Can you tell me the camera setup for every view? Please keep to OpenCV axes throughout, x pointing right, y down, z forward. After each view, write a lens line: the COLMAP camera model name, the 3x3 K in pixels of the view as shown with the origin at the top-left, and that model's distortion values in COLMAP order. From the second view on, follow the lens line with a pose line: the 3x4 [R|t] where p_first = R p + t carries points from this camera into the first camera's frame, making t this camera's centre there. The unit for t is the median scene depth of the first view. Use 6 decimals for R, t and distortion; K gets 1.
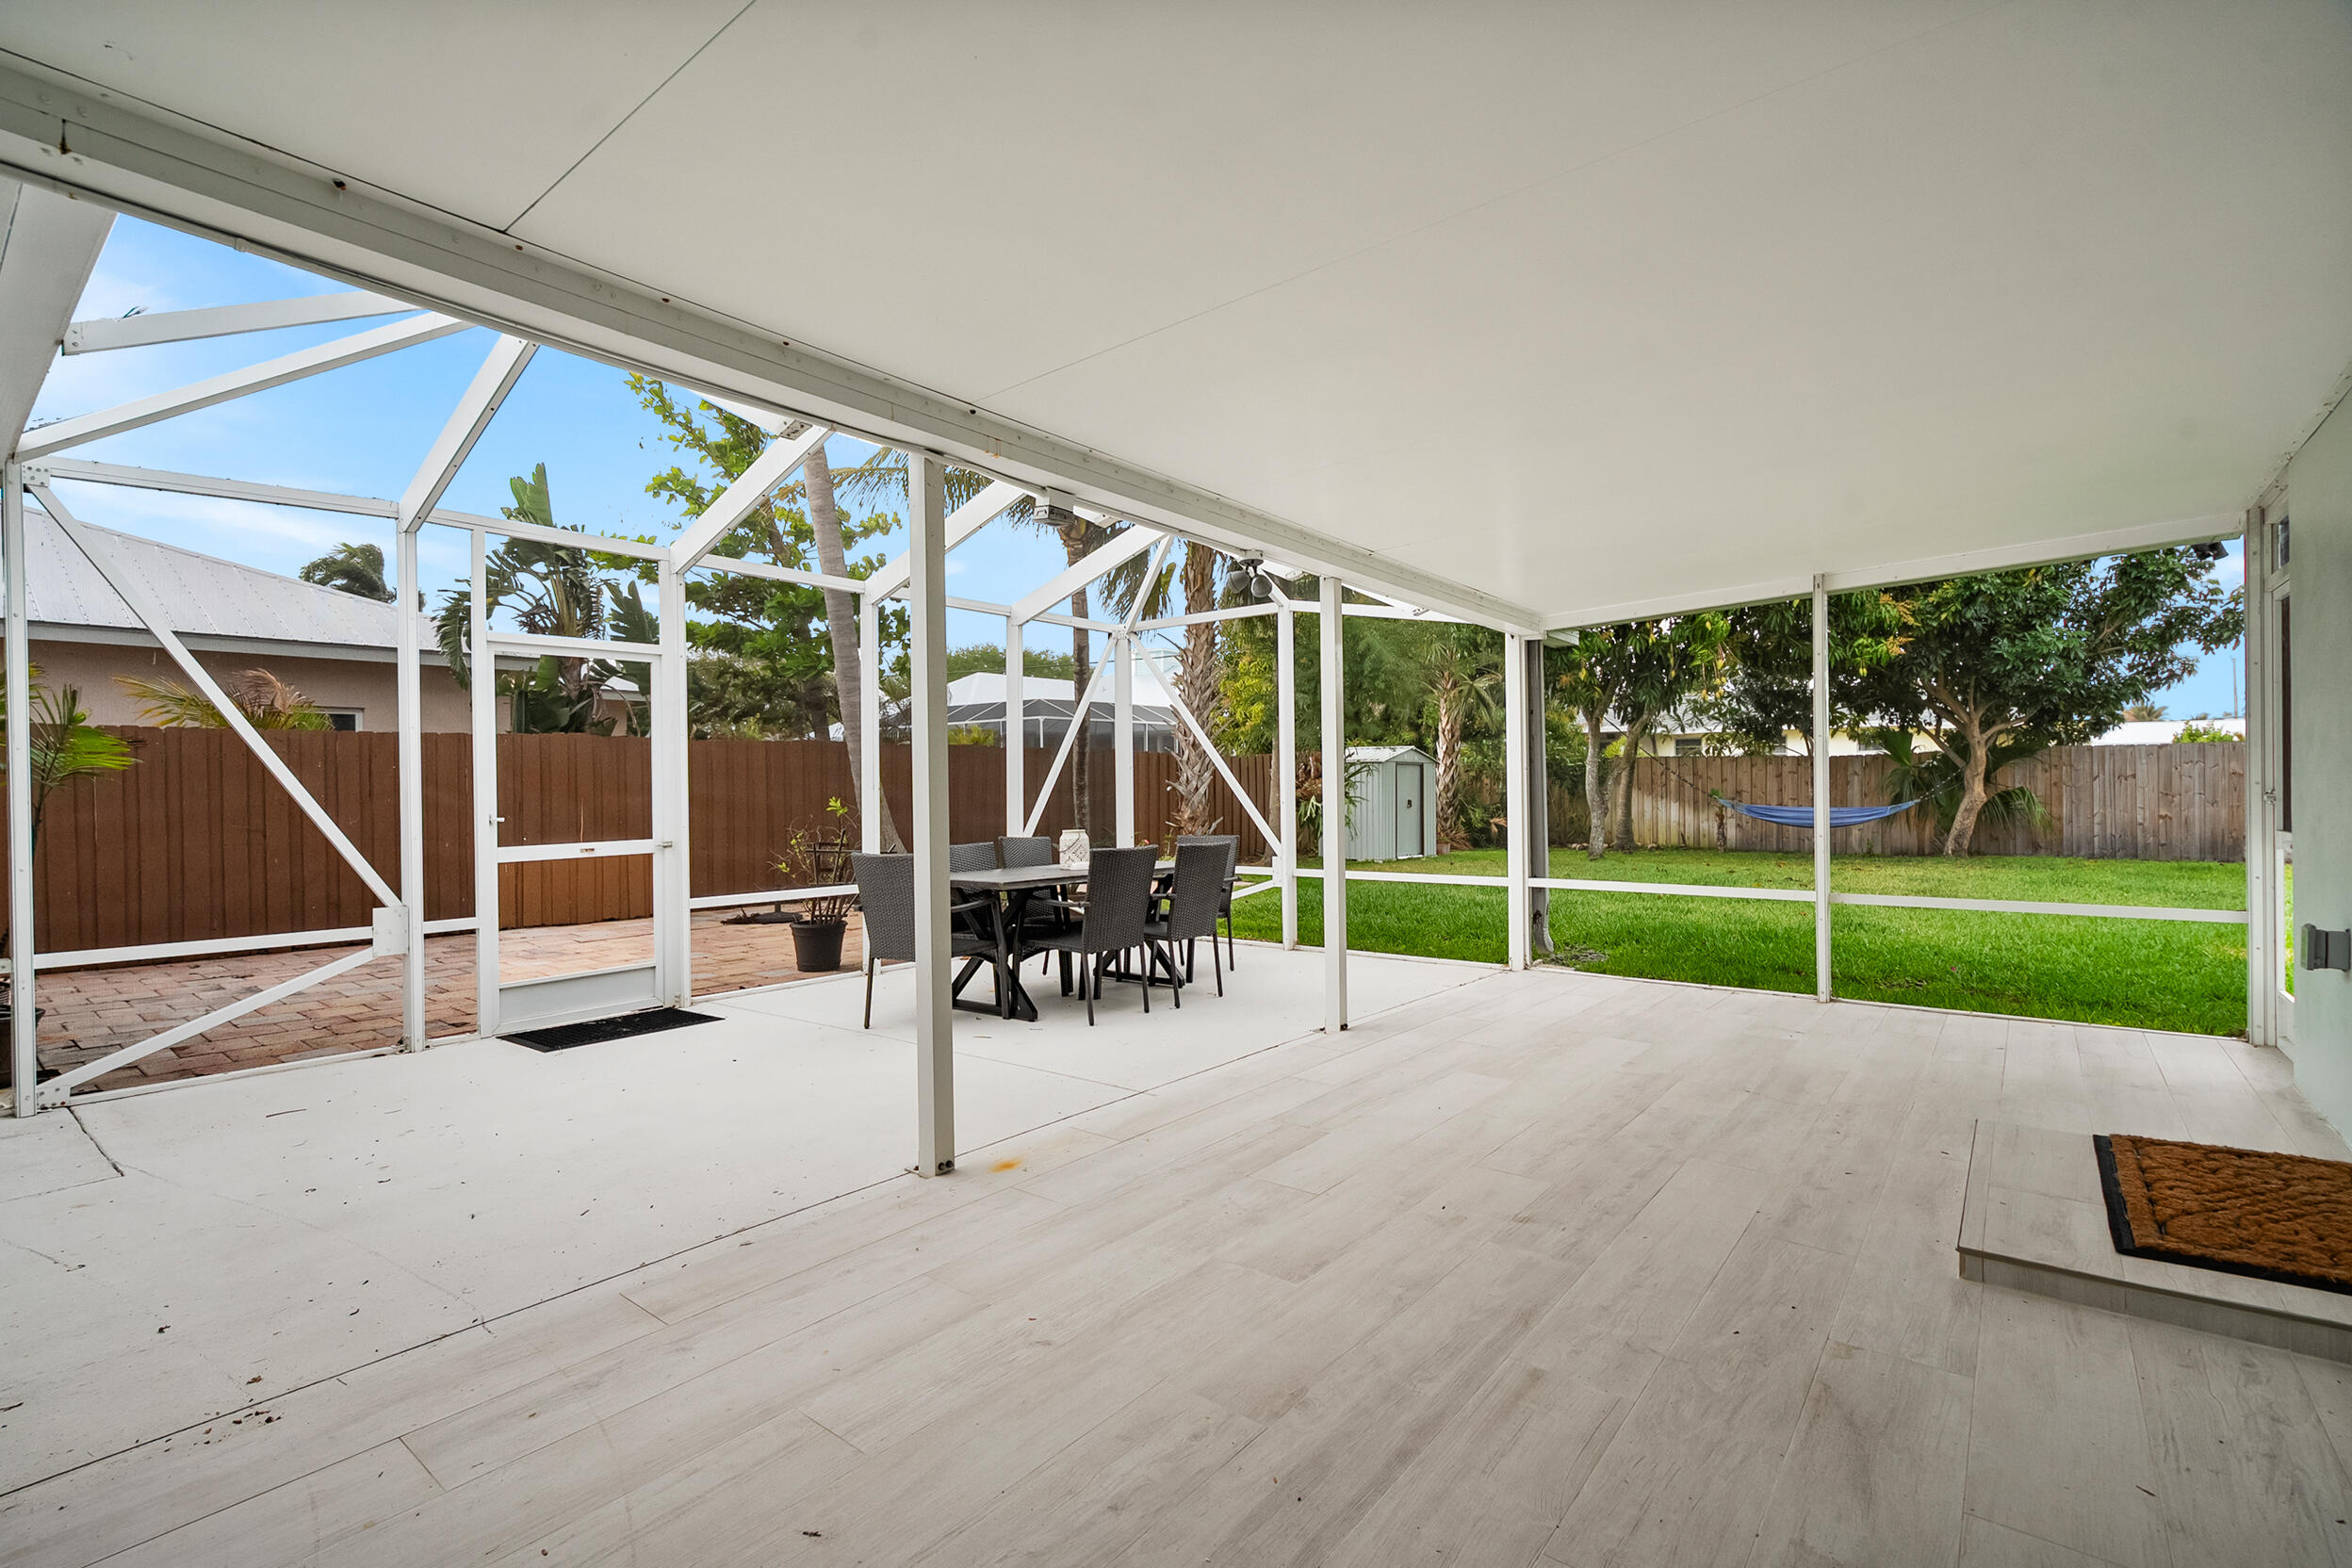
lens RADIAL K [[1069.4, 0, 1176.0], [0, 1069.4, 780.4], [0, 0, 1]] dist [-0.006232, 0.003787]
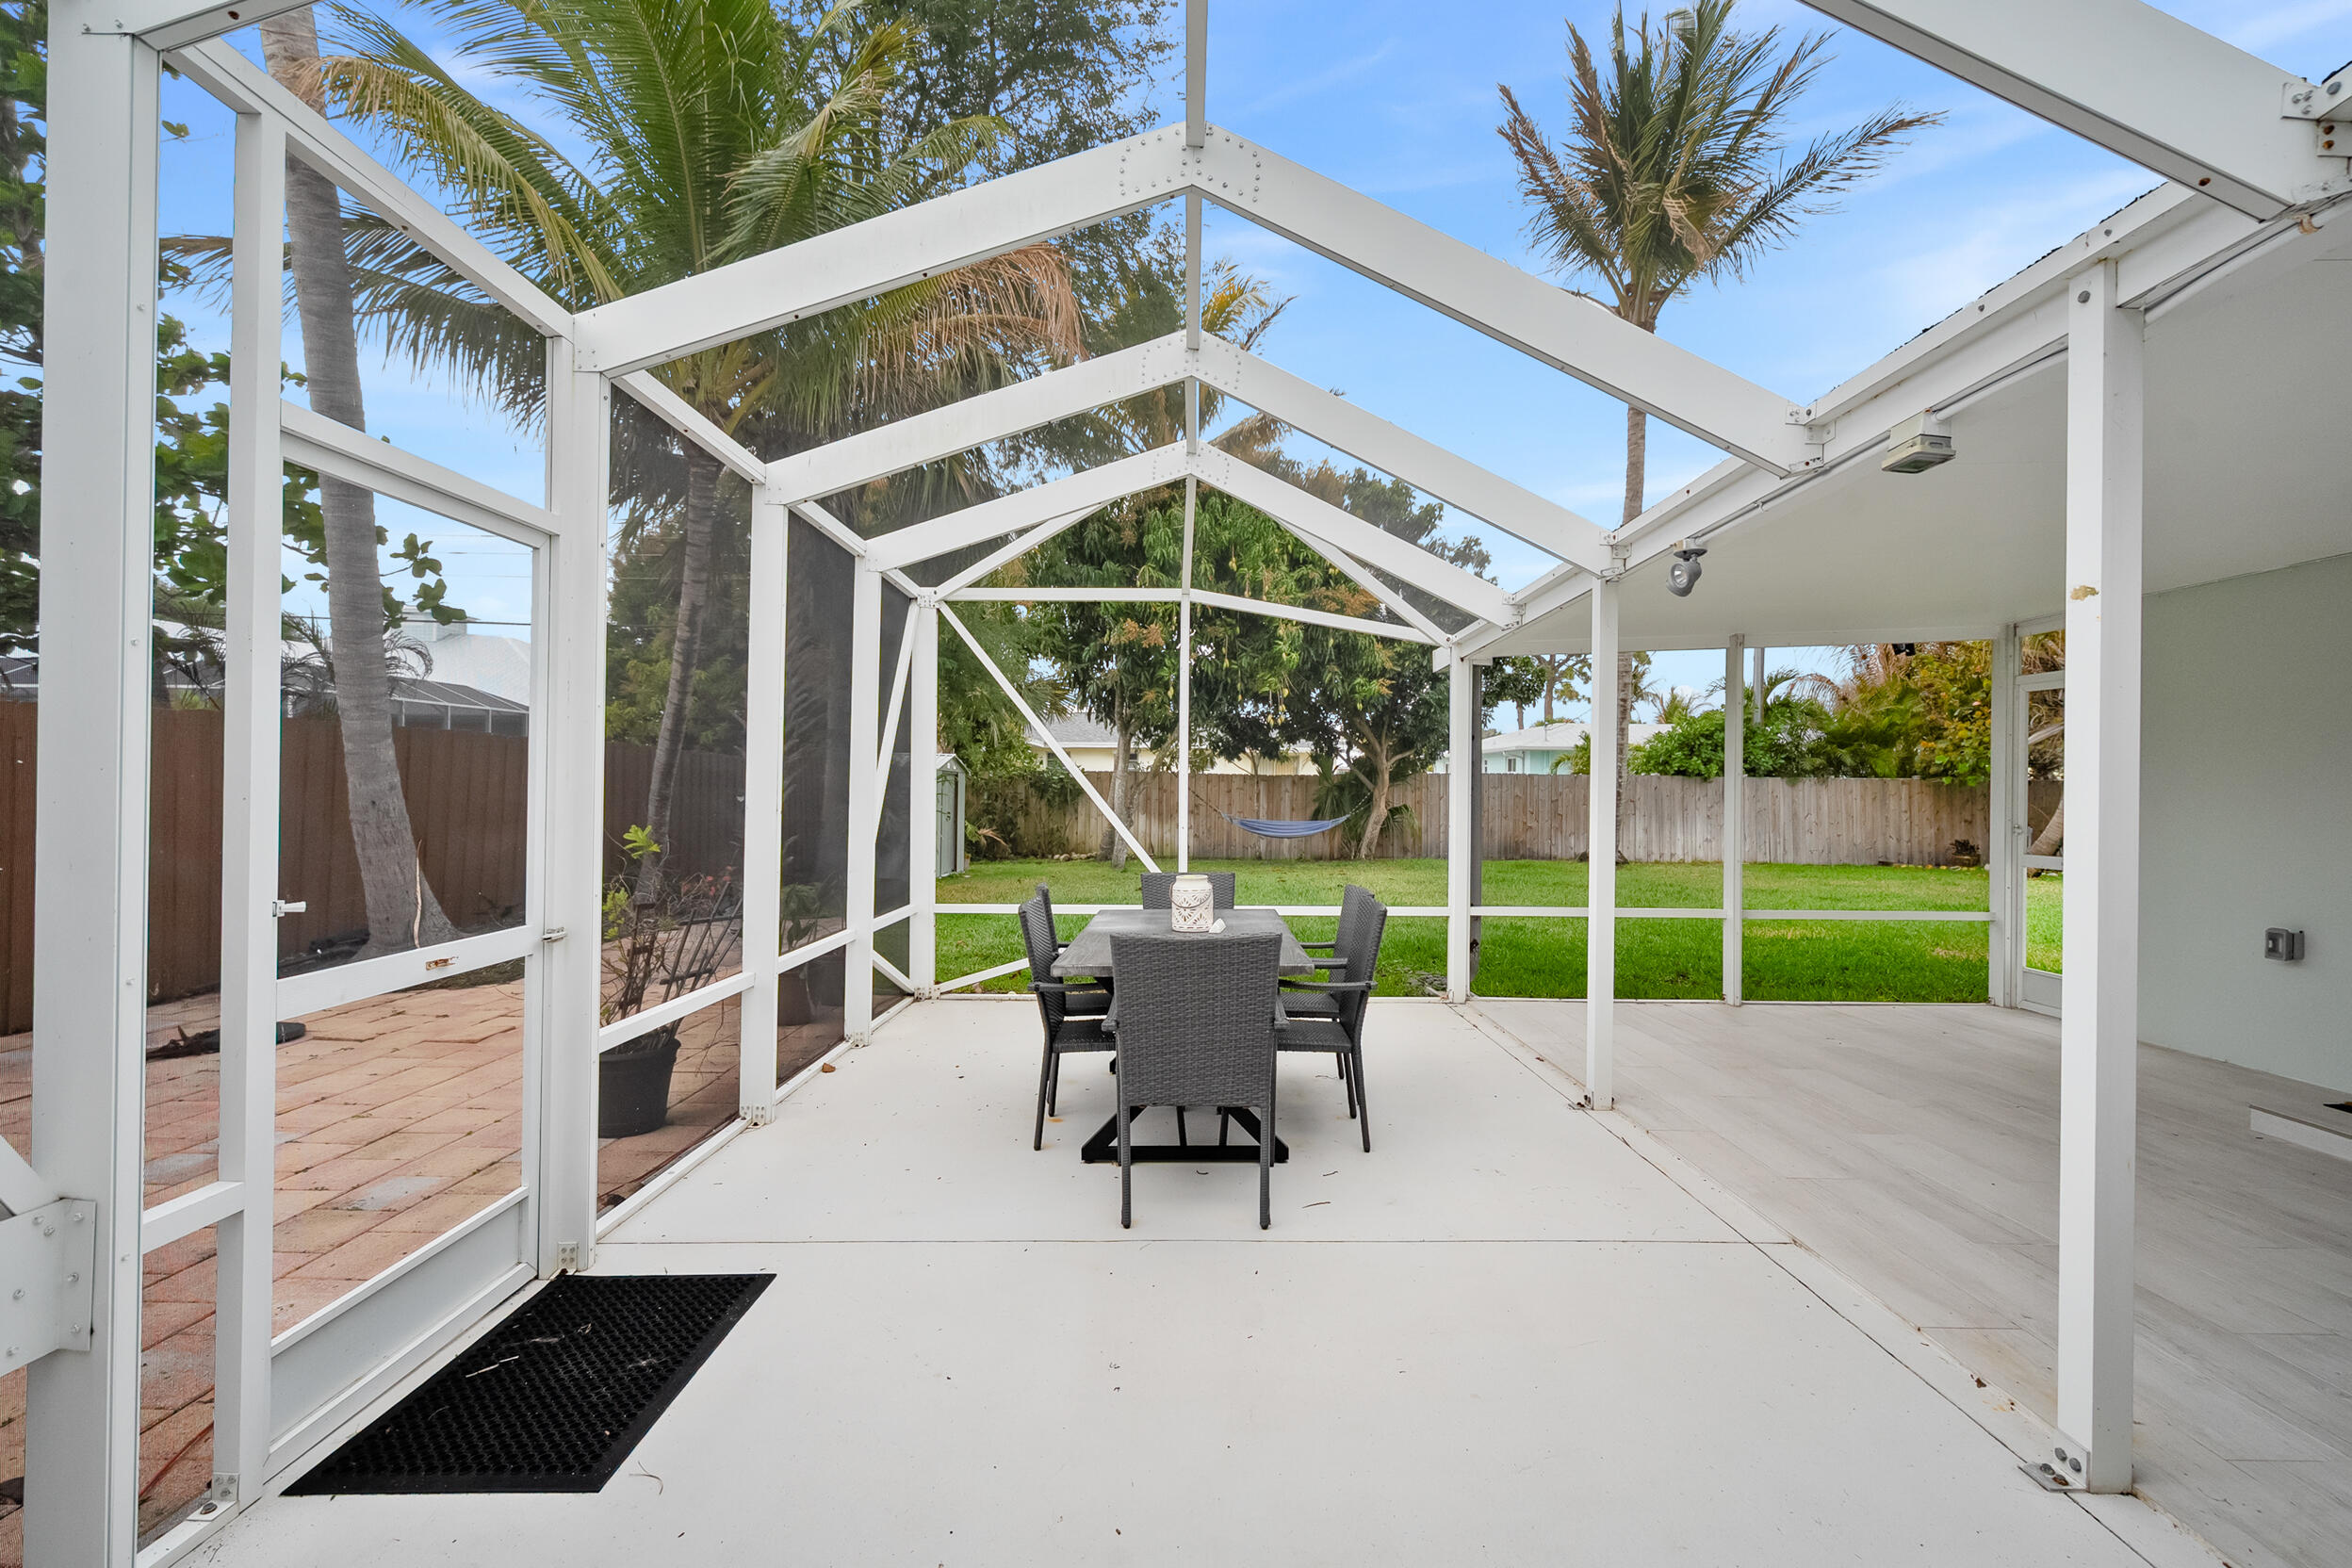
lens RADIAL K [[1069.4, 0, 1176.2], [0, 1069.4, 774.1], [0, 0, 1]] dist [-0.006232, 0.003787]
pose [[0.784575, 0.025068, 0.619527, -0.338121], [-0.019506, 0.999686, -0.015748, -0.006493], [-0.619727, 0.000271, 0.784817, 0.275003]]
